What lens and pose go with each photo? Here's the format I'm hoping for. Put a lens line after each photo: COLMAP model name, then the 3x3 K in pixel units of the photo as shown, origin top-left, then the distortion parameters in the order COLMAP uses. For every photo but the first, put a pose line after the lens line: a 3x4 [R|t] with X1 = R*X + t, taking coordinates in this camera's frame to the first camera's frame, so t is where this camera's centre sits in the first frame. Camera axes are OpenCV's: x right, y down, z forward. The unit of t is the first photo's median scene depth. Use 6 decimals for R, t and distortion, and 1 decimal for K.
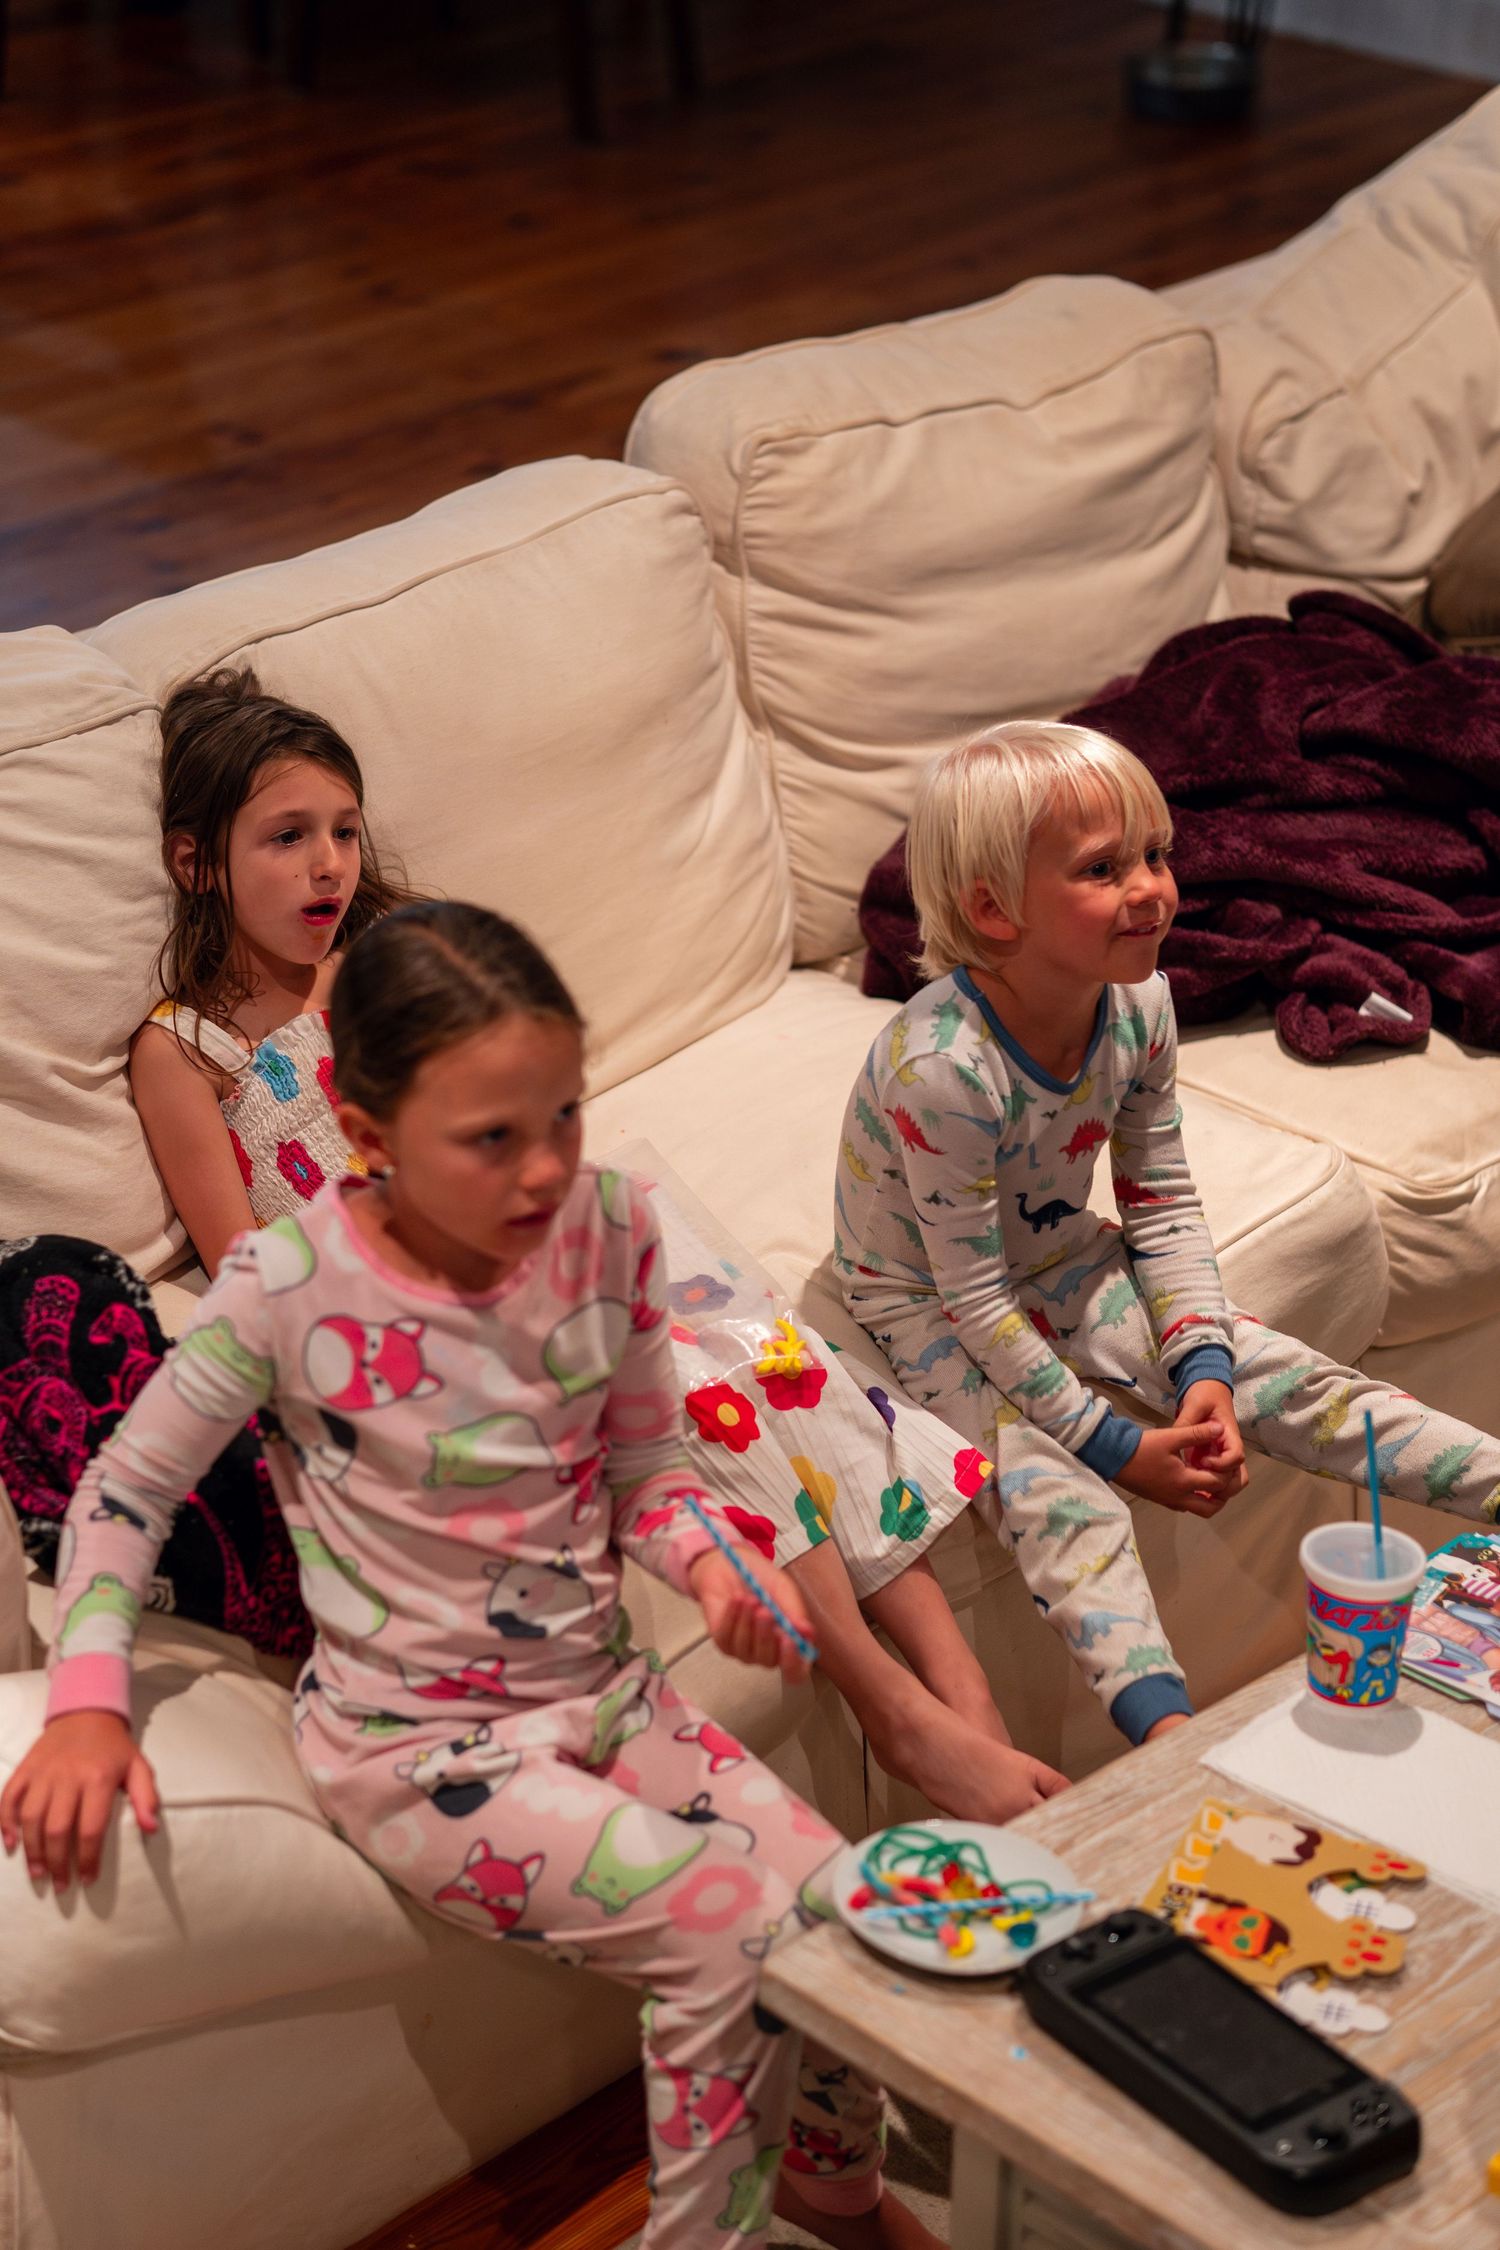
lens RADIAL K [[5571.9, 0, 756.3], [0, 5571.9, 1133.6], [0, 0, 1]] dist [0.796504, 3.950138]
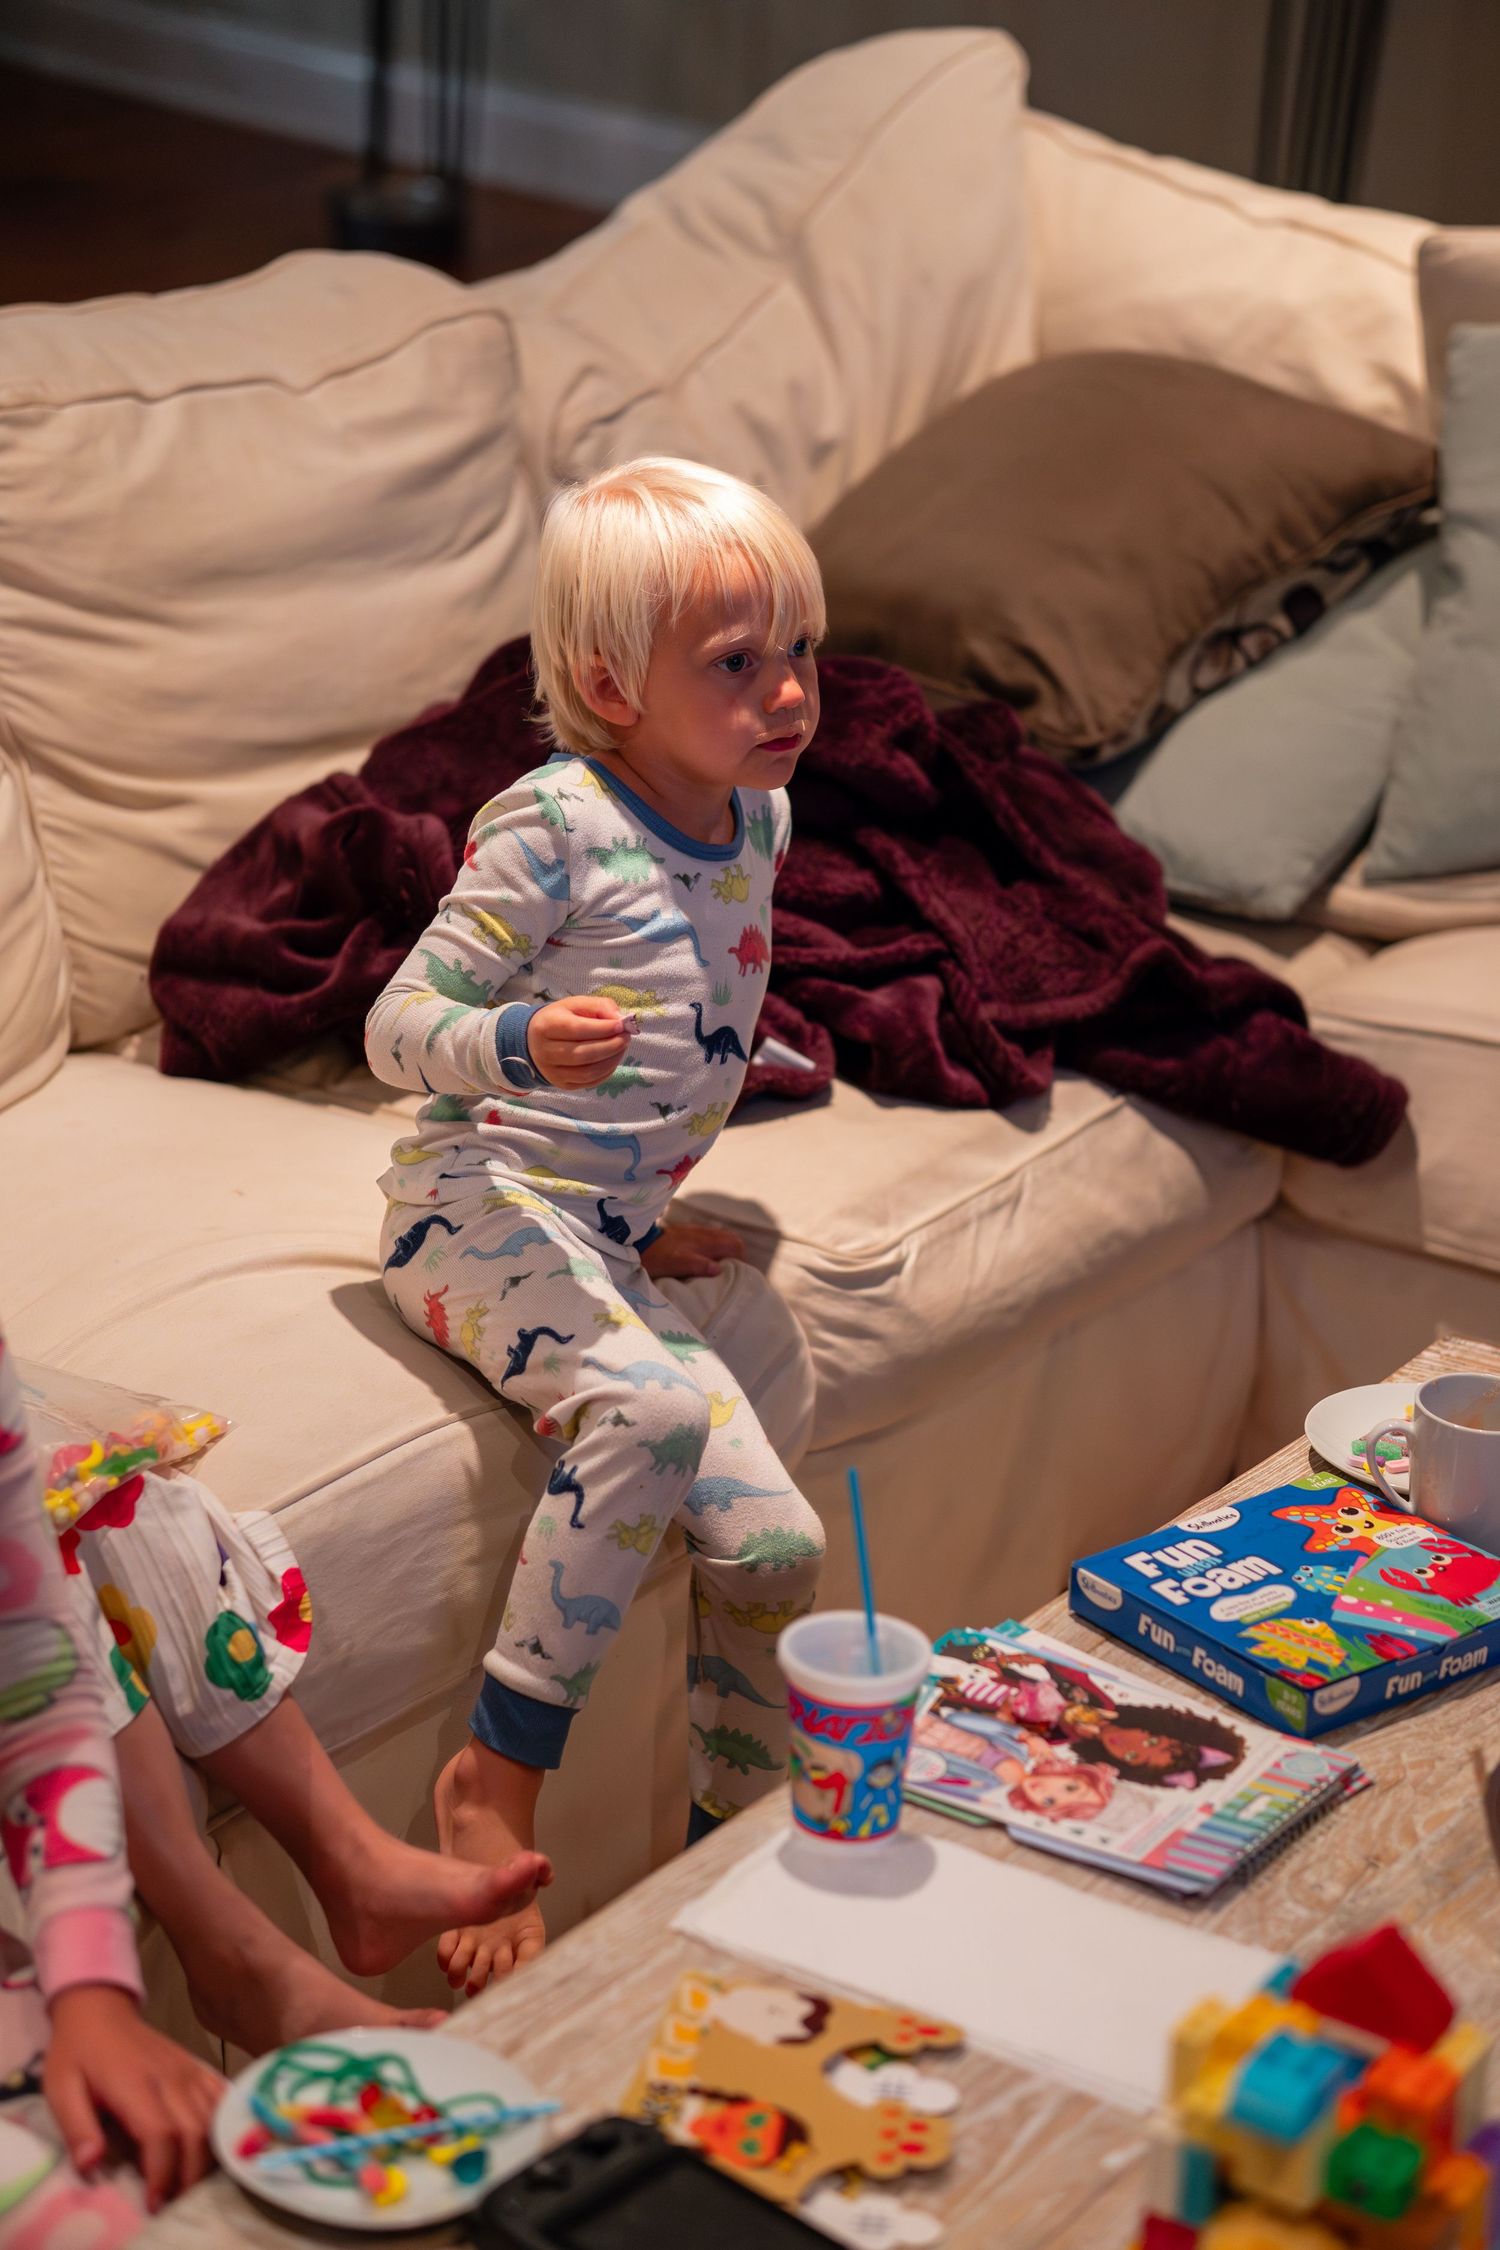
lens RADIAL K [[5571.9, 0, 756.3], [0, 5571.9, 1133.6], [0, 0, 1]] dist [0.796504, 3.950138]
pose [[0.988443, -0.053801, 0.141722, -0.015904], [0.062101, 0.996564, -0.054802, 0.044981], [-0.138287, 0.062970, 0.988388, 0.211654]]
